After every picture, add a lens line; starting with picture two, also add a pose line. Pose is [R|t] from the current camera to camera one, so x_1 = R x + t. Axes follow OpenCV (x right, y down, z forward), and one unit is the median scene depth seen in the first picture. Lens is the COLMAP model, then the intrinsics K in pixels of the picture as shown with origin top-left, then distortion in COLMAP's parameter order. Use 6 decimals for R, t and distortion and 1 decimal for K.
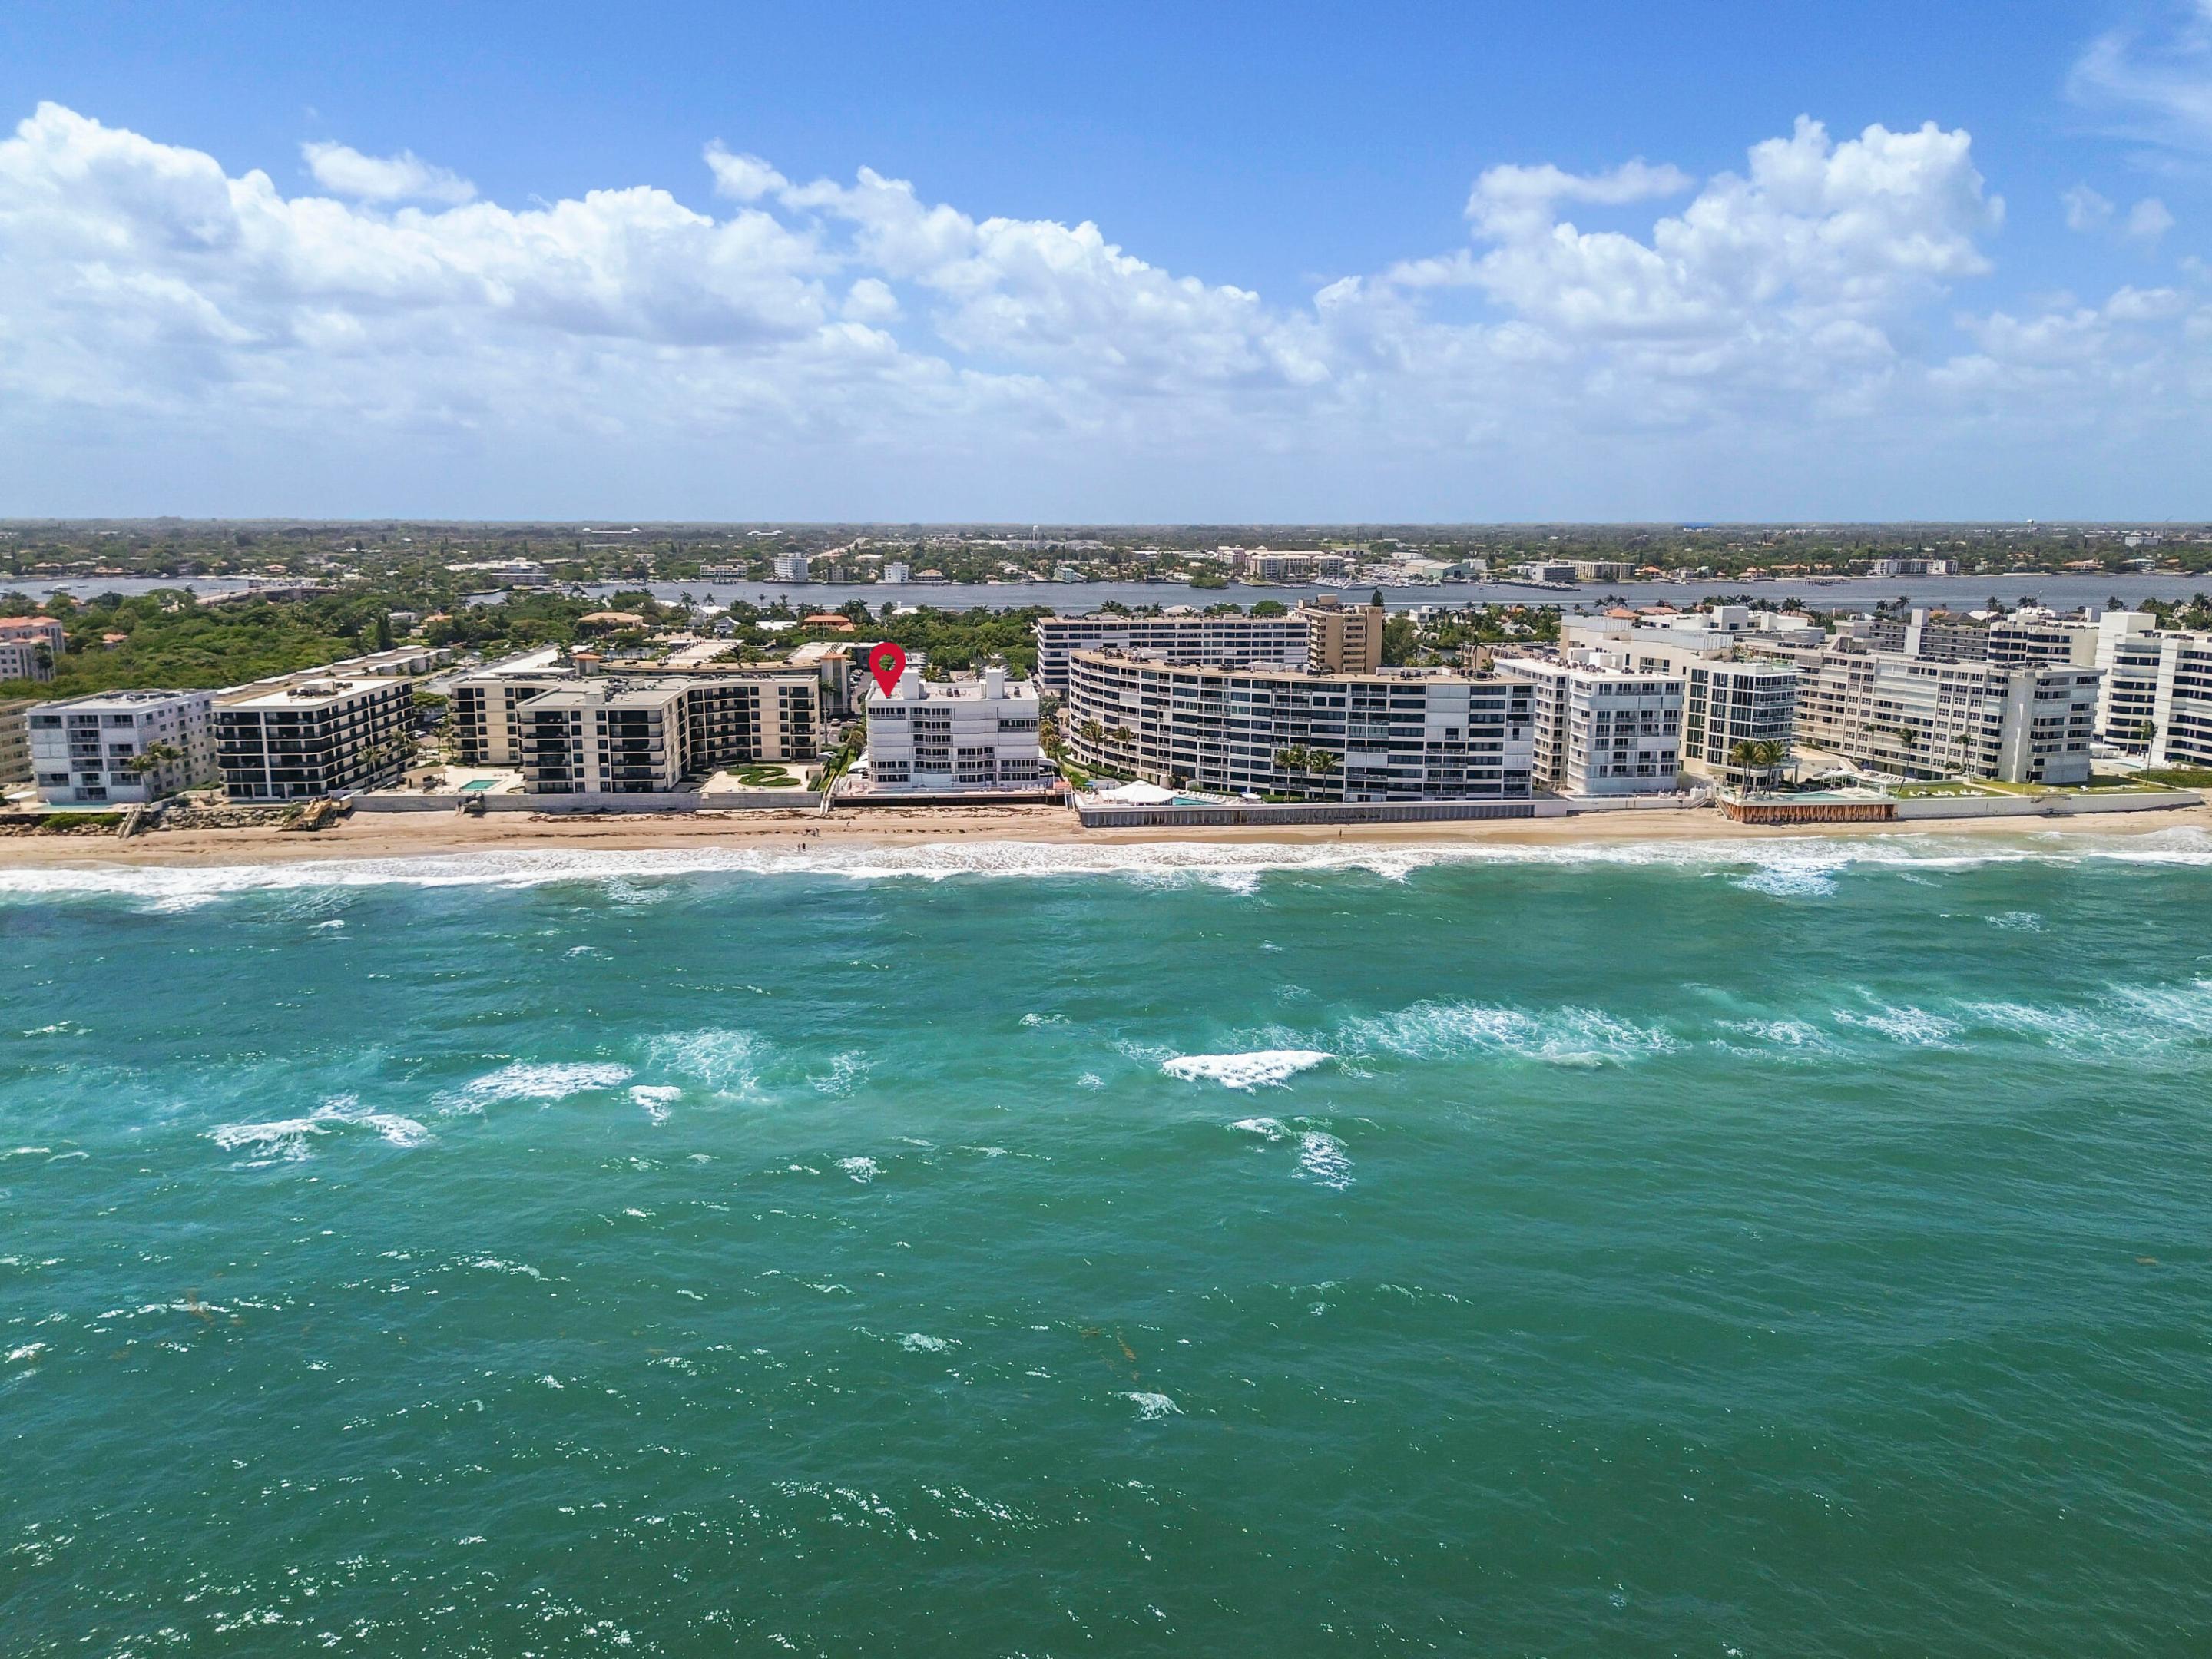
lens RADIAL K [[1590.4, 0, 1115.3], [0, 1590.4, 828.8], [0, 0, 1]] dist [0.157205, -0.318618]
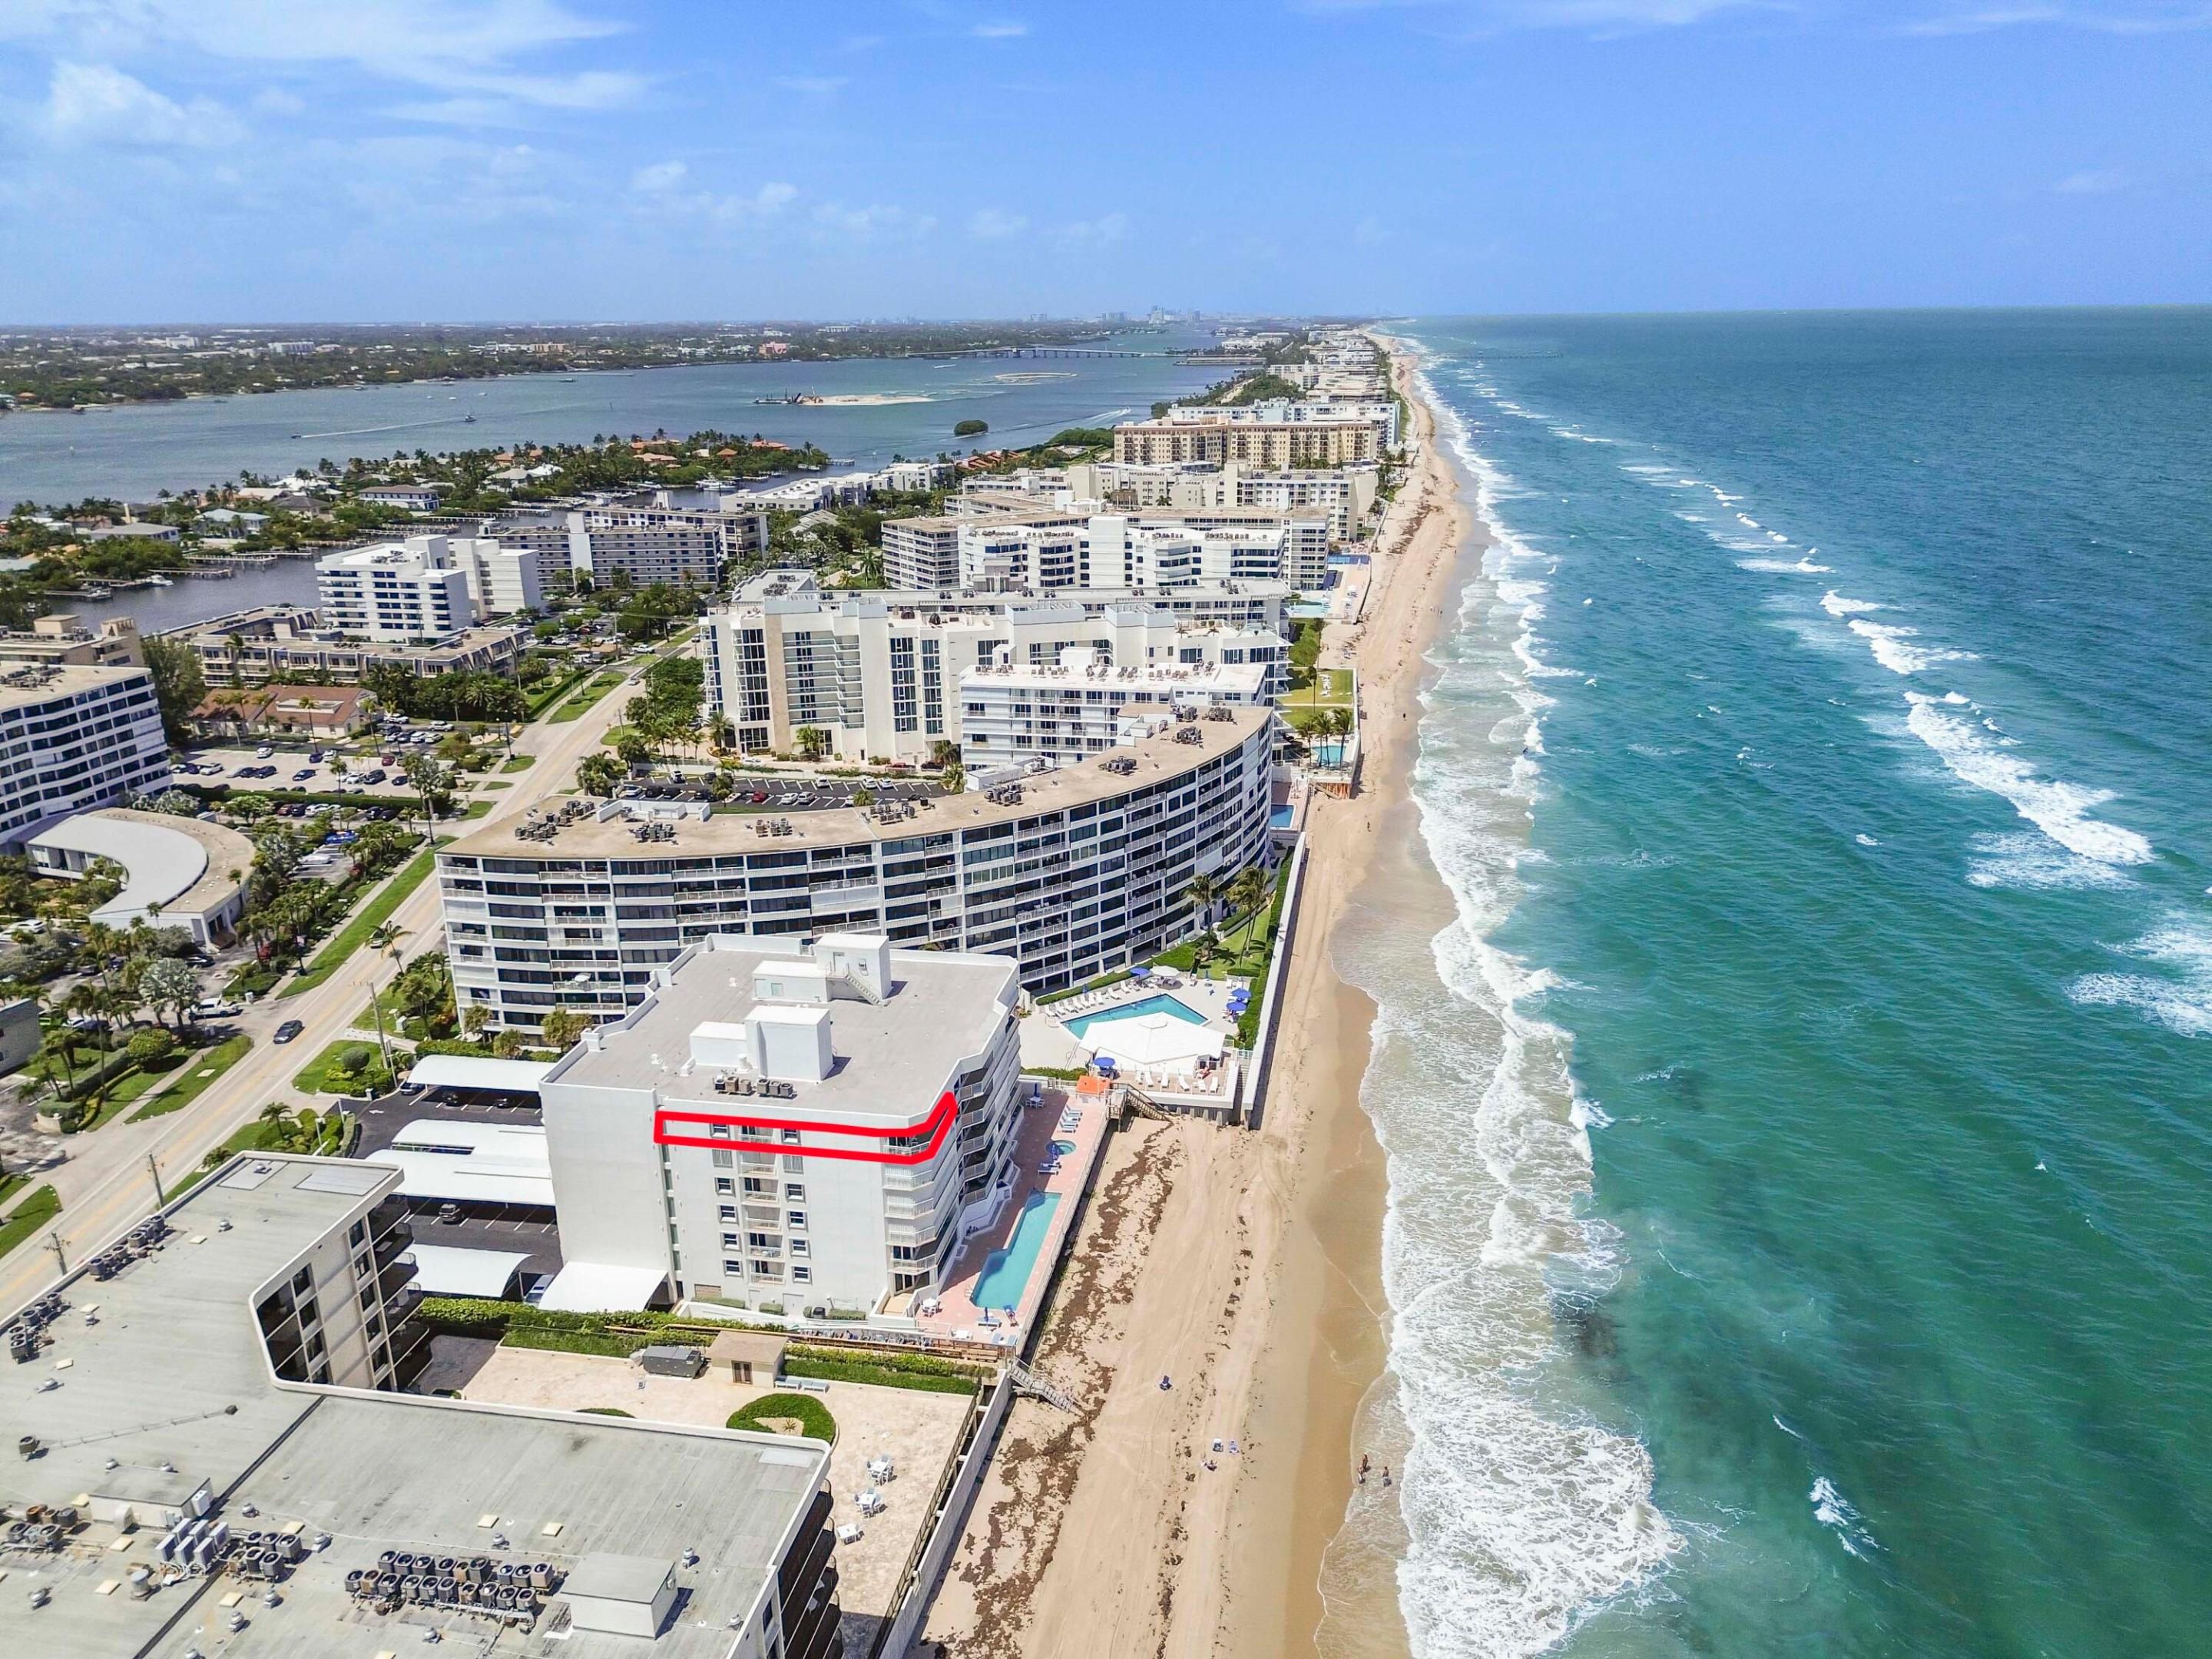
lens RADIAL K [[1565.0, 0, 1114.6], [0, 1565.0, 828.0], [0, 0, 1]] dist [0.077614, -0.073646]
pose [[0.278287, -0.302476, 0.911627, -0.444327], [0.192933, 0.947379, 0.255442, -0.222666], [-0.940921, 0.104797, 0.322001, 0.736616]]
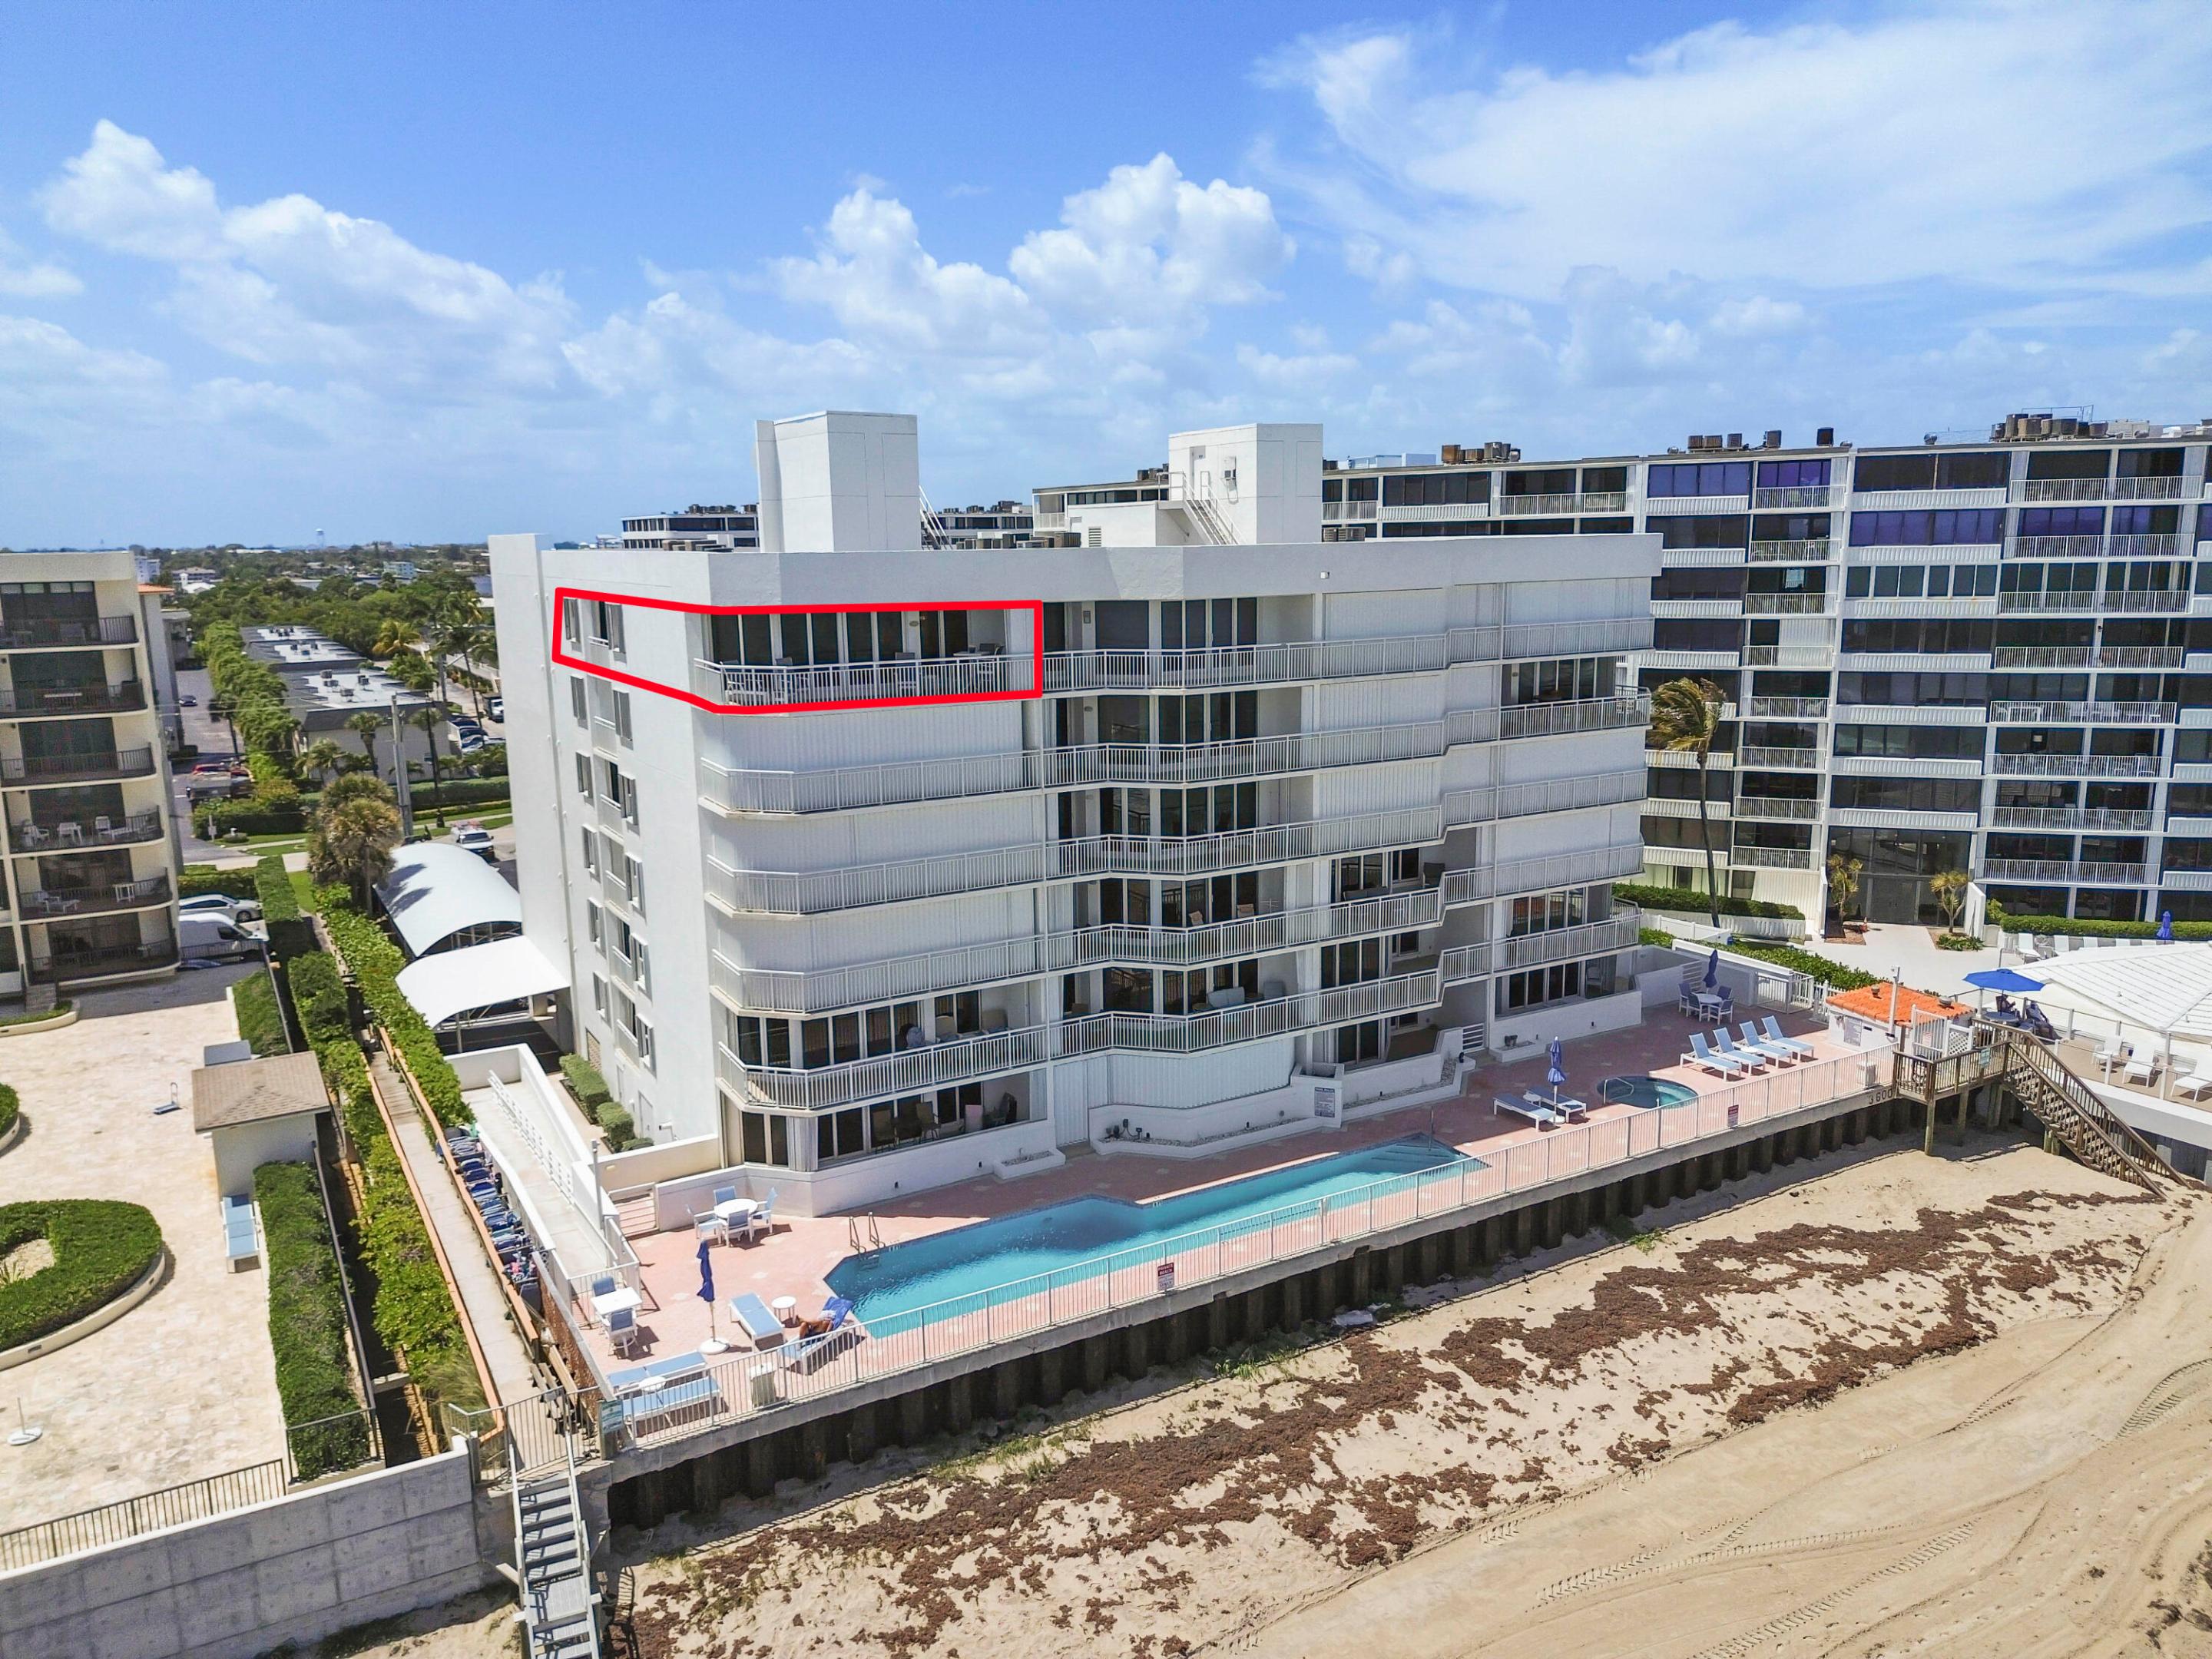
lens RADIAL K [[1565.0, 0, 1114.6], [0, 1565.0, 828.0], [0, 0, 1]] dist [0.077614, -0.073646]
pose [[0.911206, -0.091034, 0.401768, -0.162918], [0.094950, 0.995430, 0.010200, -0.052031], [-0.400860, 0.028853, 0.915685, 0.792834]]
